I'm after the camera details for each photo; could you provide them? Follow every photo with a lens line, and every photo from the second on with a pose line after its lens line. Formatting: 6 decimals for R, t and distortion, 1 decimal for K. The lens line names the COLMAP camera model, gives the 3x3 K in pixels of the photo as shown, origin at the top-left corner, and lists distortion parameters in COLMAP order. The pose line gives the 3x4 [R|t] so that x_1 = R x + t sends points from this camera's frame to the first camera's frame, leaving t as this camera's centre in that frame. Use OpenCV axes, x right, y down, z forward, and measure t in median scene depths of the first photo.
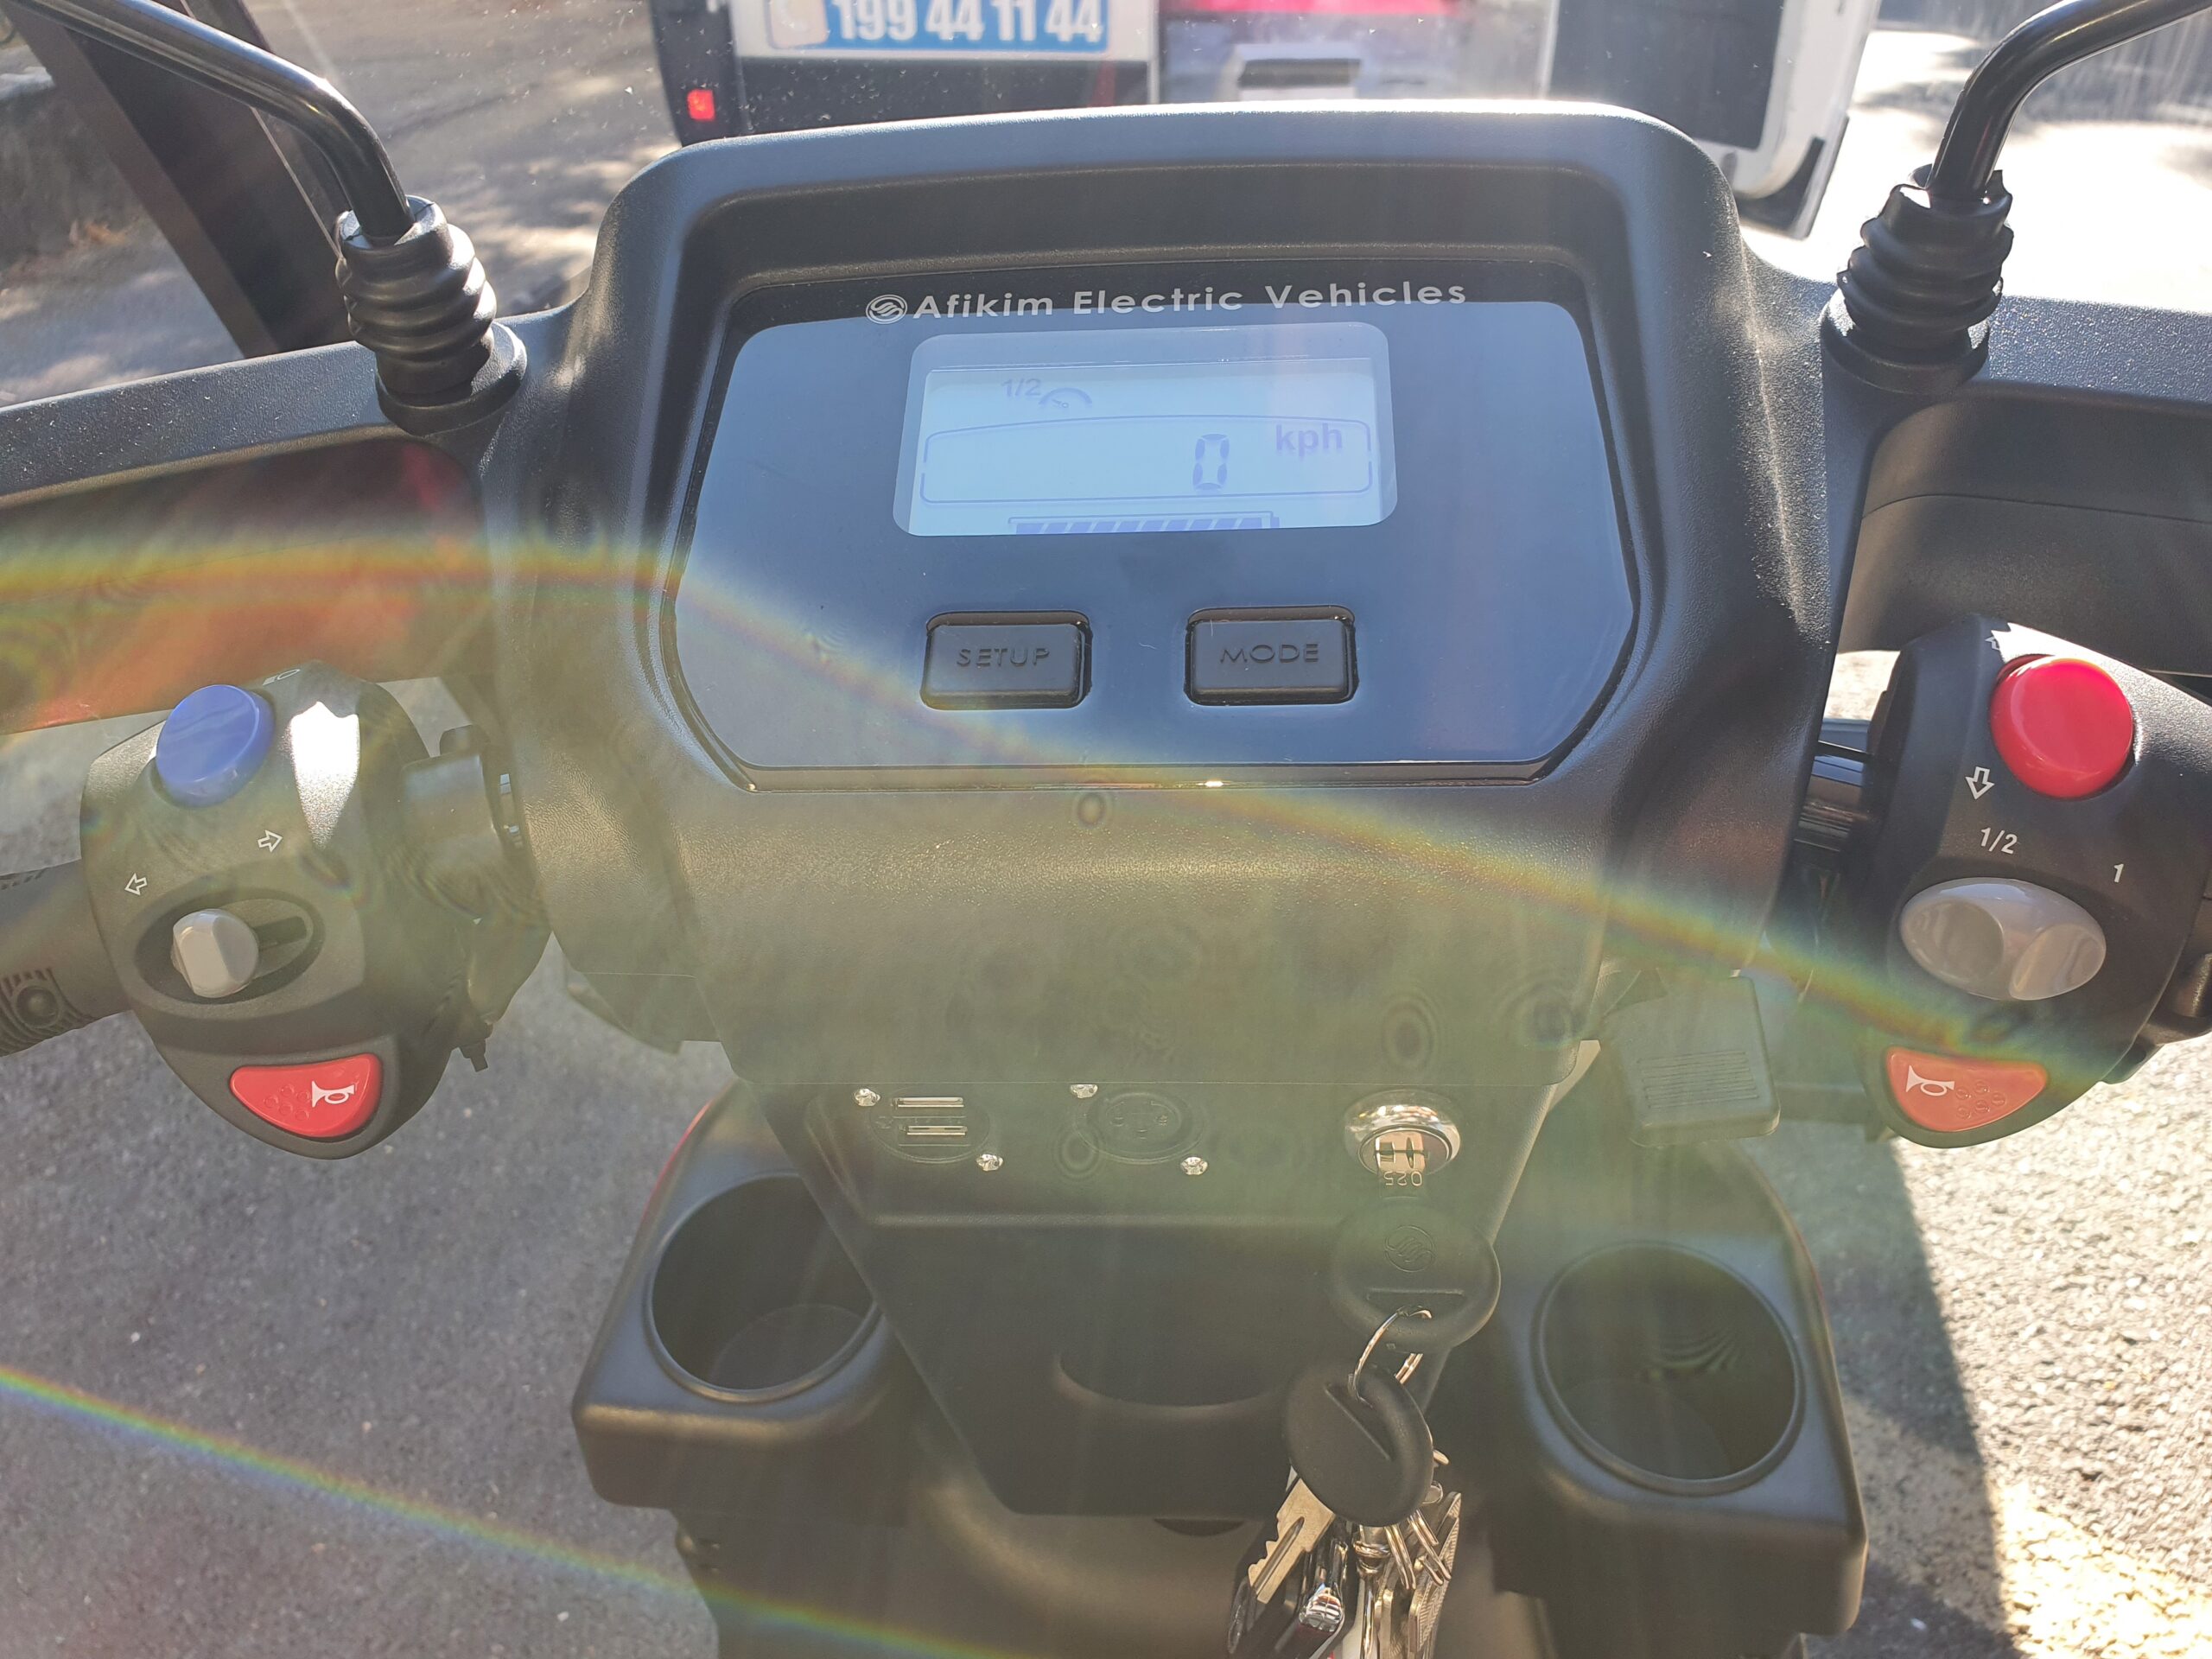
lens RADIAL K [[1744.7, 0, 1097.9], [0, 1744.7, 795.7], [0, 0, 1]] dist [-0.005104, -0.008645]
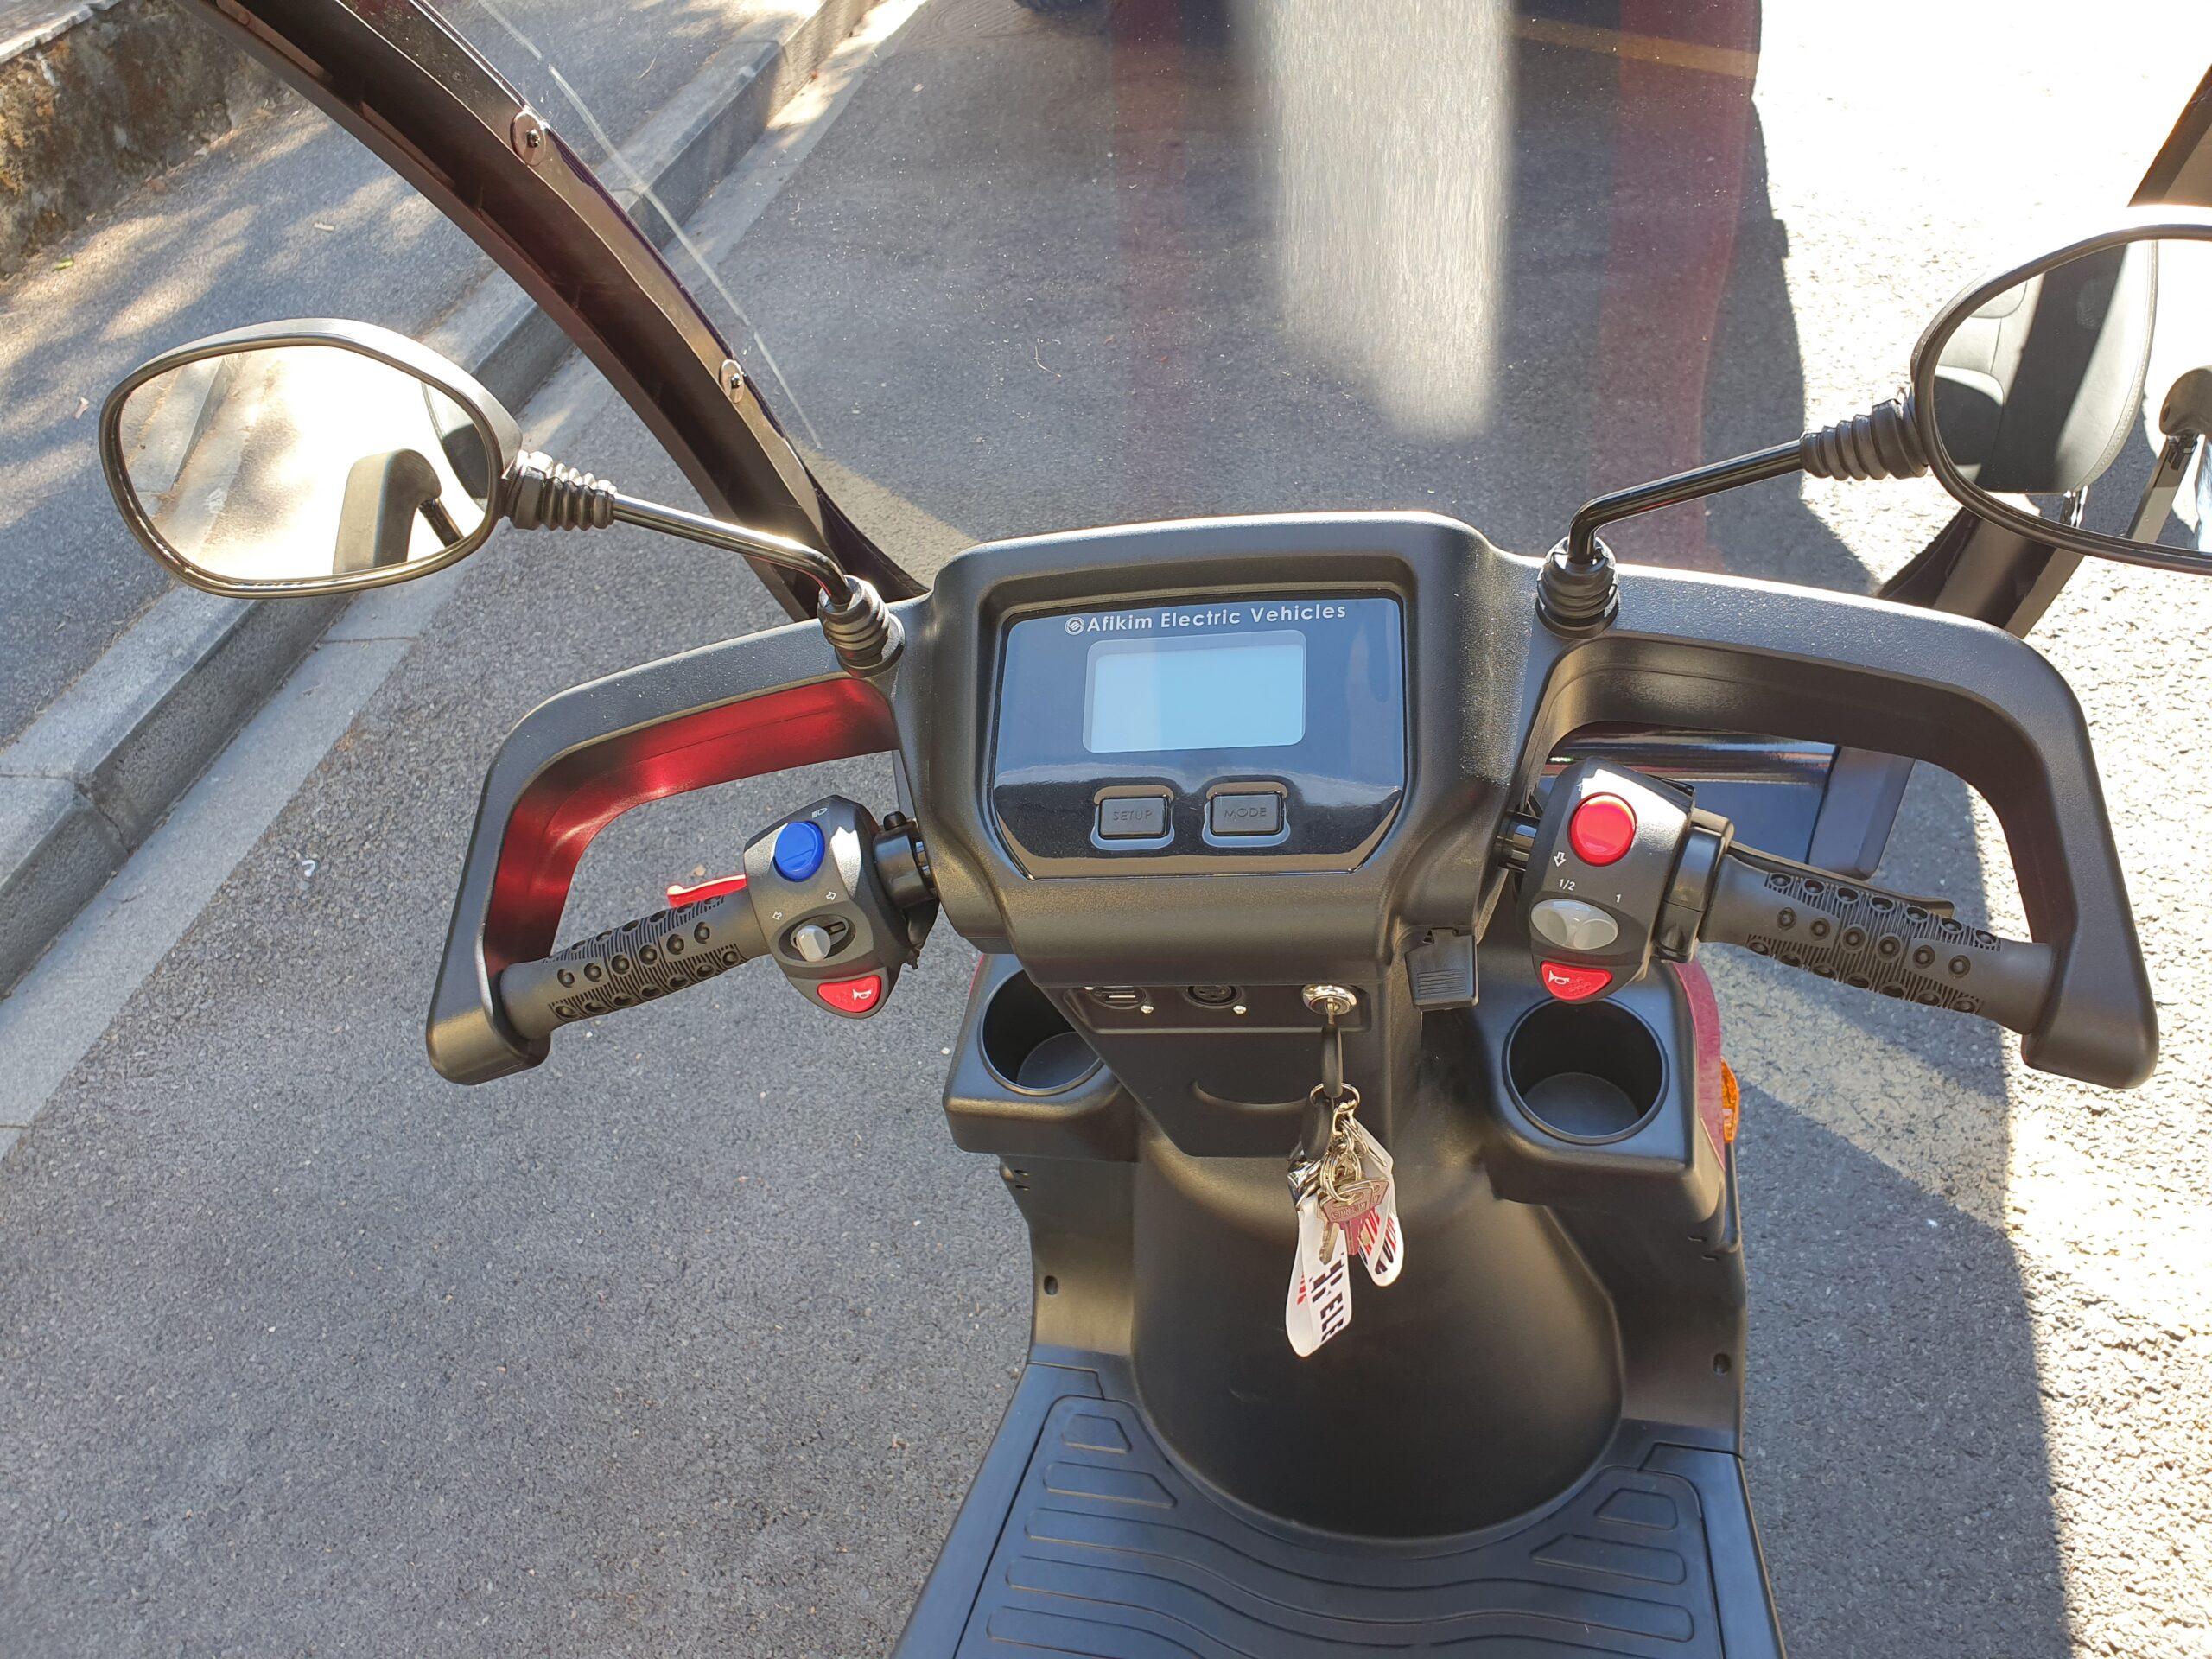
lens RADIAL K [[1744.7, 0, 1097.9], [0, 1744.7, 795.7], [0, 0, 1]] dist [-0.005104, -0.008645]
pose [[0.988838, -0.039984, -0.143526, 0.050986], [0.066970, 0.979798, 0.188443, -0.118835], [0.133092, -0.195952, 0.971540, -0.274860]]
